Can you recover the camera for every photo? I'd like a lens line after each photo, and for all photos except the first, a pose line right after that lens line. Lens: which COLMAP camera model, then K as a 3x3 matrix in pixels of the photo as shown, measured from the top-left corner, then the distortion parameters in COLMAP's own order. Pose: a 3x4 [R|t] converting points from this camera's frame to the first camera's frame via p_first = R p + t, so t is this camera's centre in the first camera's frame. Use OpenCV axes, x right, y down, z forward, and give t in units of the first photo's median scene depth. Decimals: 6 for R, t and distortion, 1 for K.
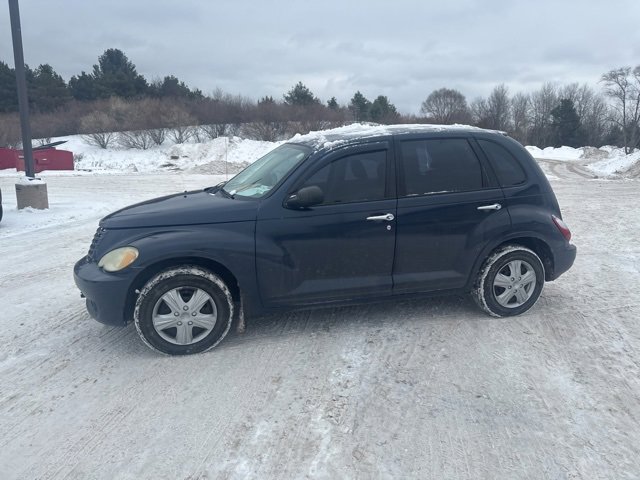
lens RADIAL K [[456.1, 0, 322.5], [0, 456.1, 223.0], [0, 0, 1]] dist [0.060246, -0.092673]
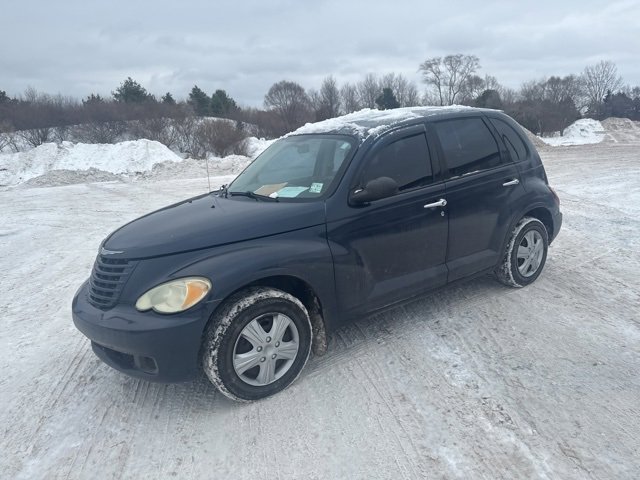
lens RADIAL K [[456.1, 0, 322.5], [0, 456.1, 223.0], [0, 0, 1]] dist [0.060246, -0.092673]
pose [[0.939812, -0.126068, 0.317587, -0.355391], [0.122254, 0.991983, 0.031997, -0.028608], [-0.319074, 0.008755, 0.947689, 0.154745]]
